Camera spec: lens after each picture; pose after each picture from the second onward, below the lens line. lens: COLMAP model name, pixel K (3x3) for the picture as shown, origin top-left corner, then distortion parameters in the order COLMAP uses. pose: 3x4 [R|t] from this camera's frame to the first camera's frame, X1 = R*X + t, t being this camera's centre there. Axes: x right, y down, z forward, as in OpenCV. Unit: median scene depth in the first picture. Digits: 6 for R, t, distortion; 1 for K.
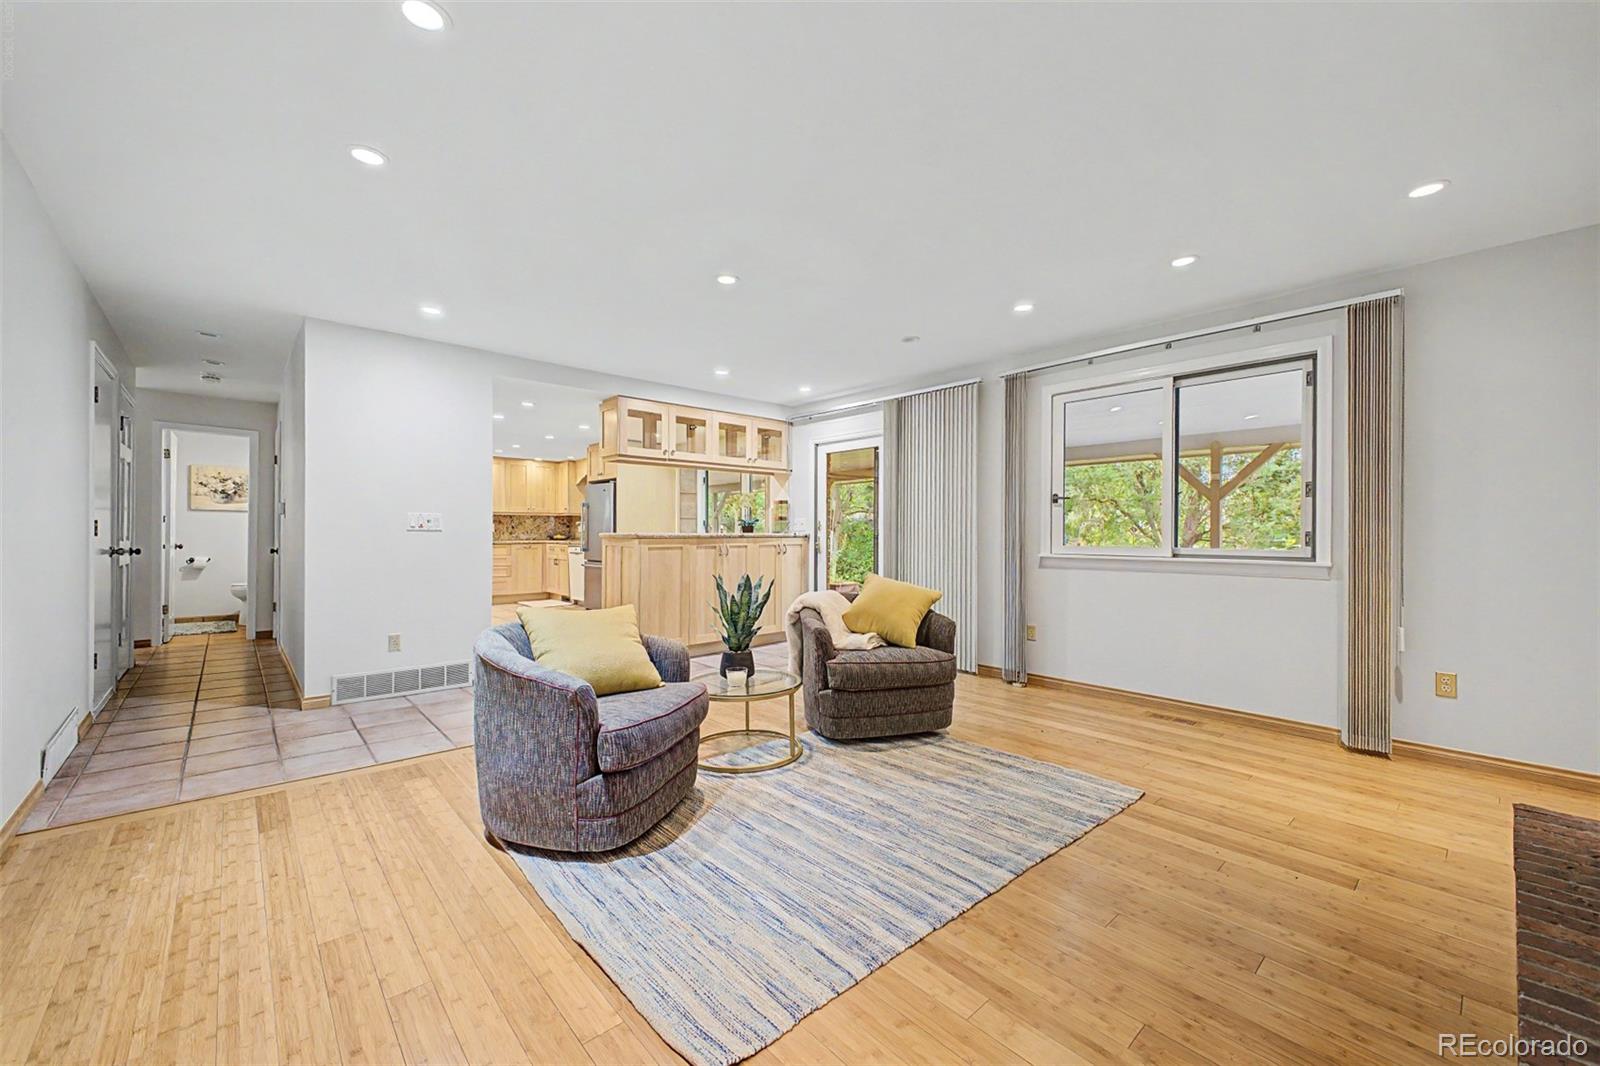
lens RADIAL K [[626.3, 0, 795.7], [0, 626.3, 529.5], [0, 0, 1]] dist [0.015733, -0.003648]
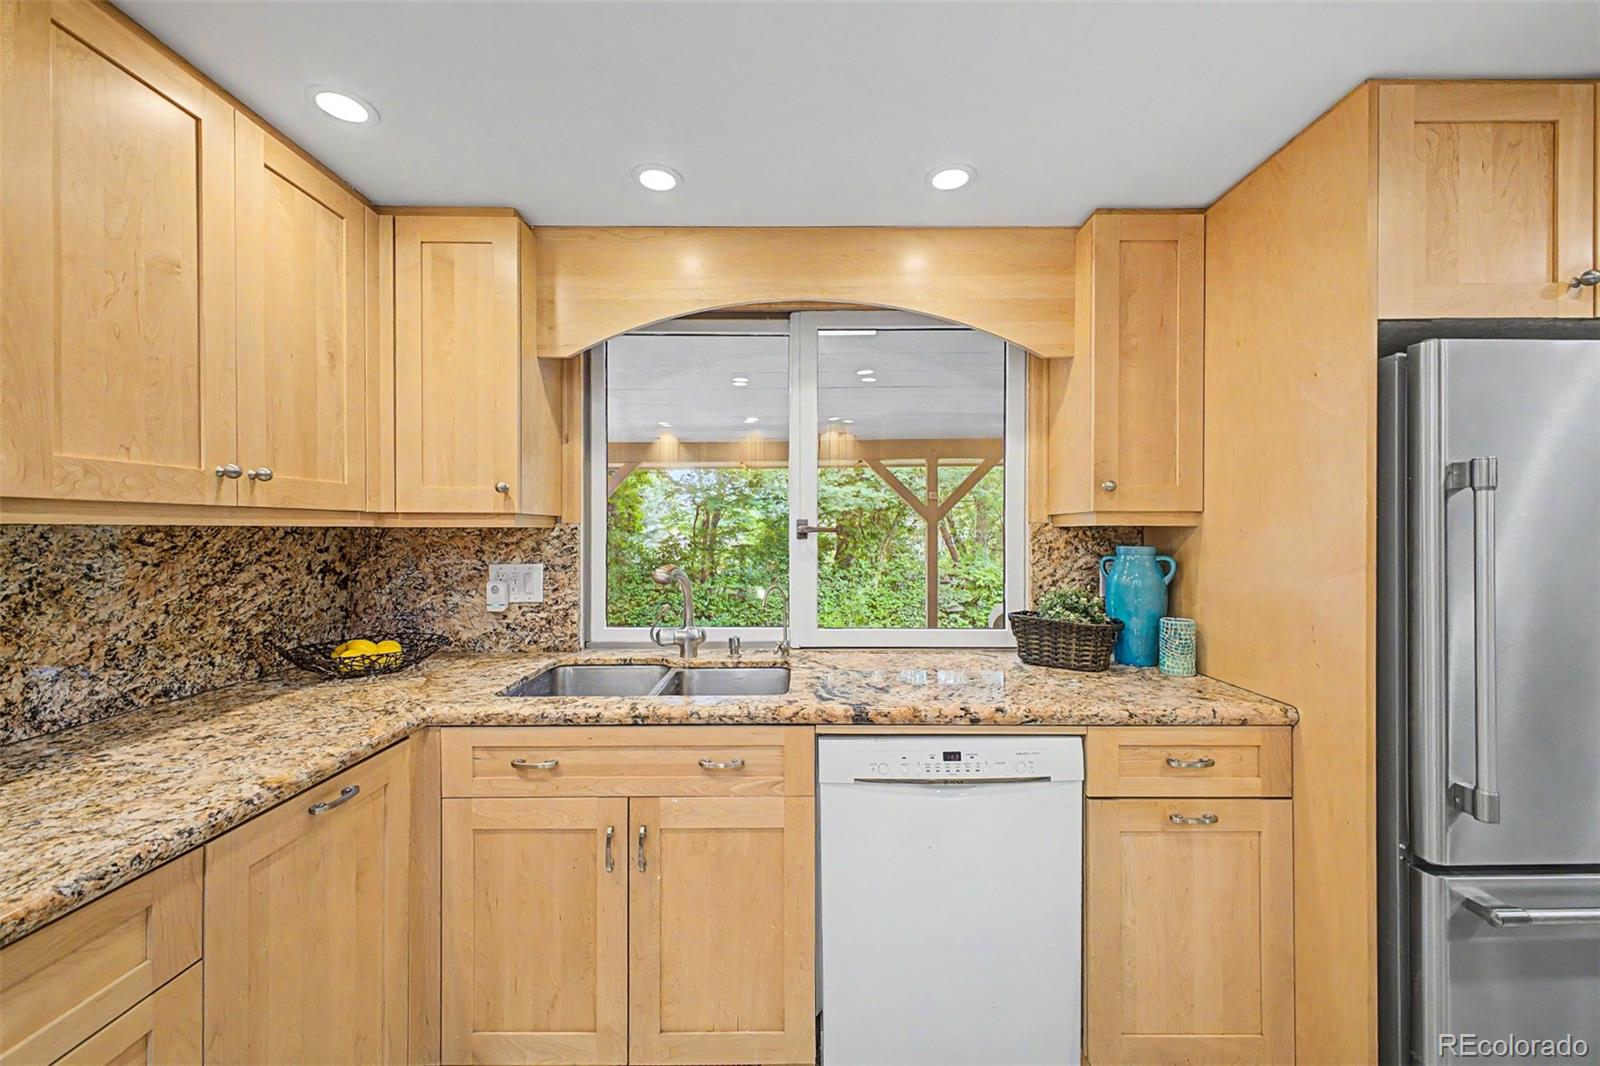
lens RADIAL K [[626.3, 0, 798.3], [0, 626.3, 529.8], [0, 0, 1]] dist [0.015733, -0.003648]
pose [[0.668749, 0.001033, 0.743488, -0.473828], [-0.001119, 0.999999, -0.000382, -0.023553], [-0.743487, -0.000577, 0.668750, 0.888691]]
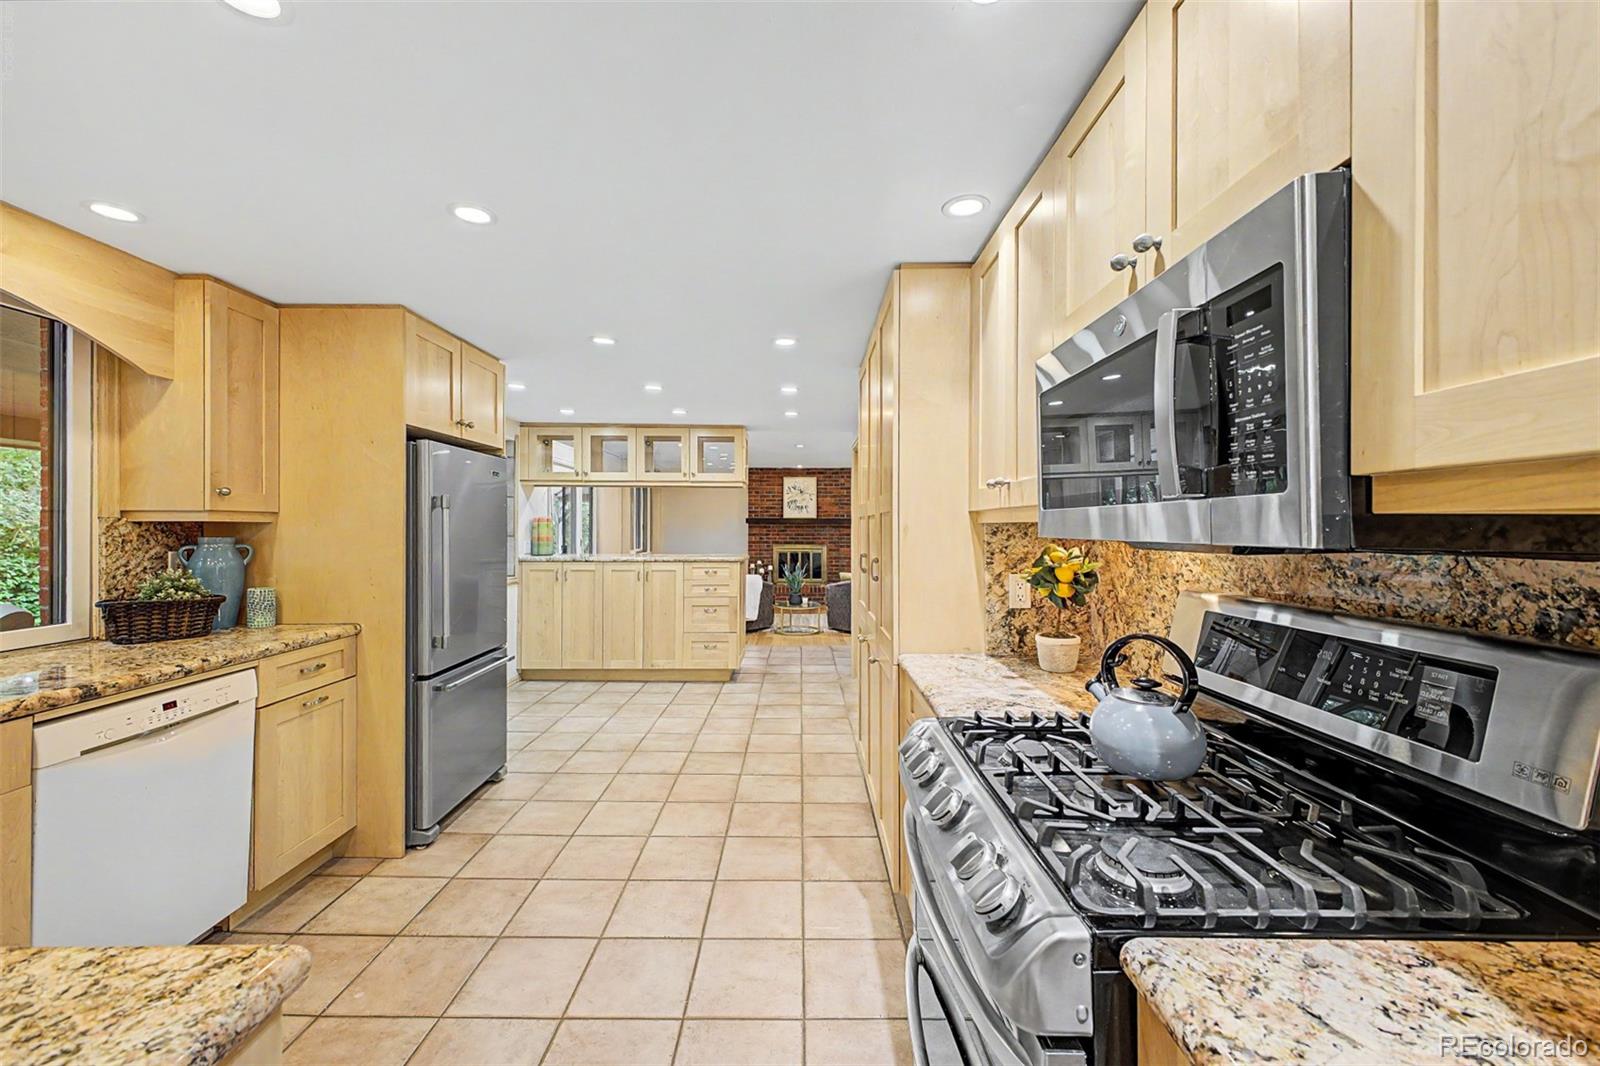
lens RADIAL K [[626.3, 0, 802.5], [0, 626.3, 532.2], [0, 0, 1]] dist [0.015733, -0.003648]
pose [[-0.750047, -0.006756, 0.661350, -0.604473], [-0.002852, 0.999972, 0.006981, -0.023169], [-0.661378, 0.003350, -0.750045, 0.978667]]
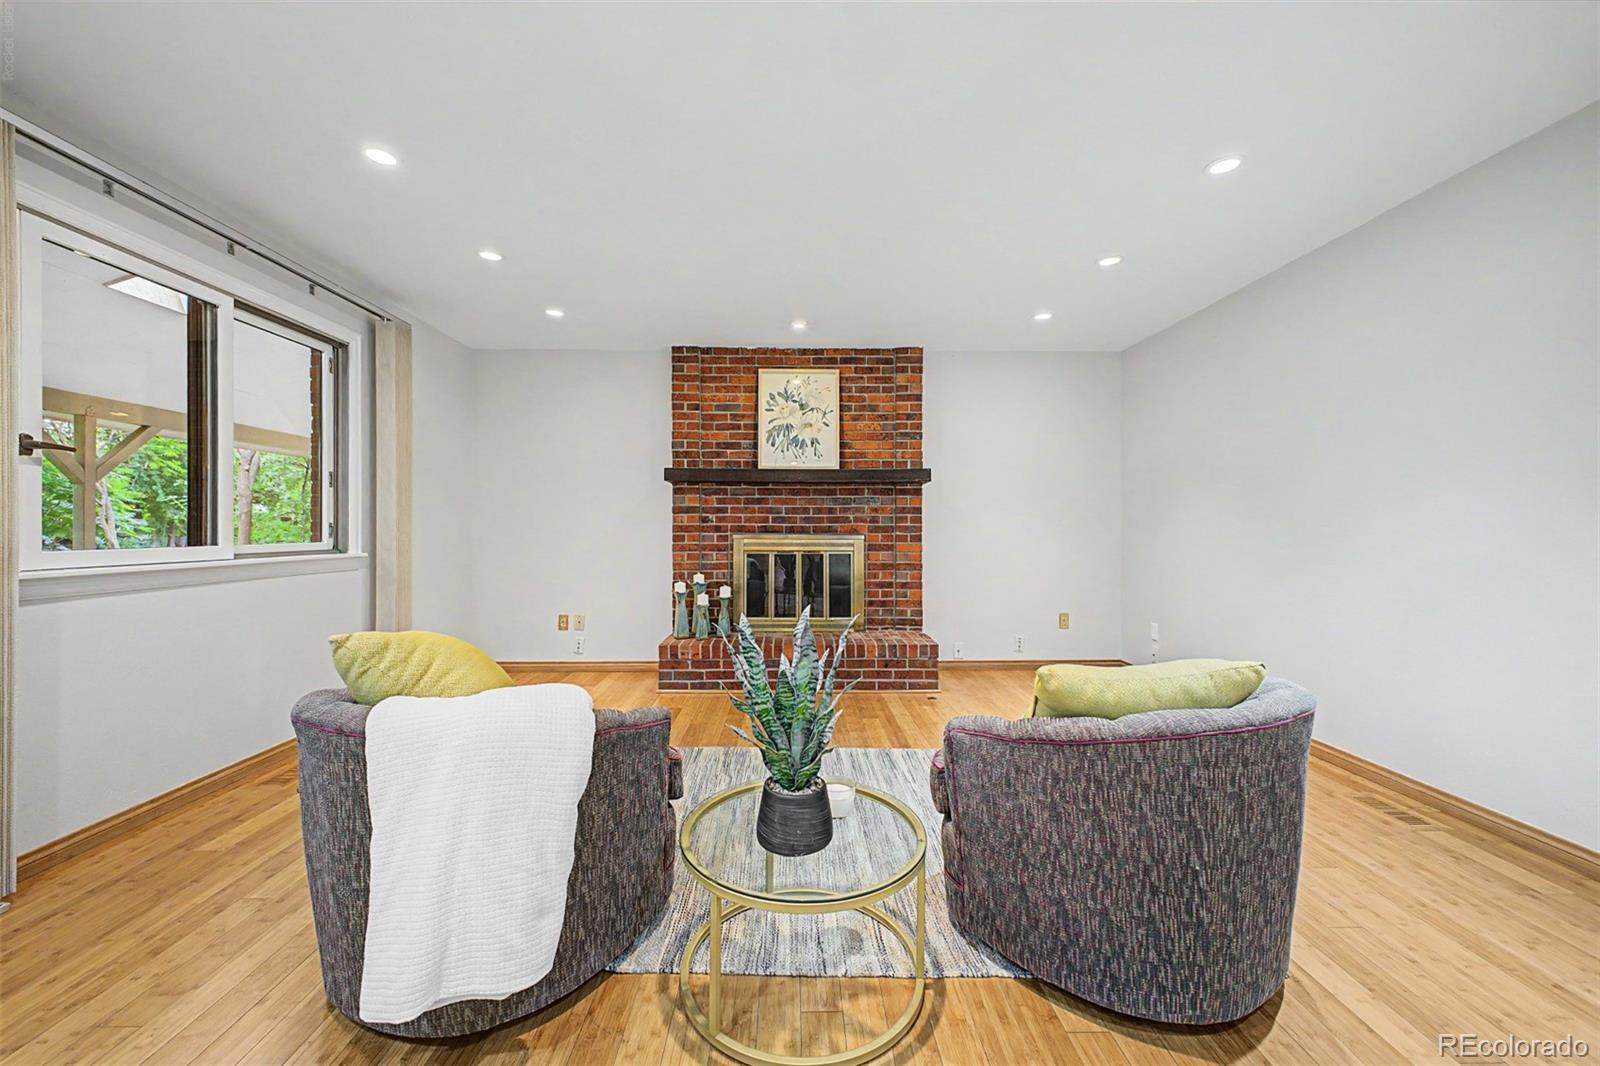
lens RADIAL K [[626.3, 0, 802.5], [0, 626.3, 529.9], [0, 0, 1]] dist [0.015733, -0.003648]
pose [[-0.763565, -0.003332, 0.645722, -0.134807], [-0.001308, 0.999993, 0.003614, 0.003691], [-0.645729, 0.001915, -0.763564, 0.464234]]
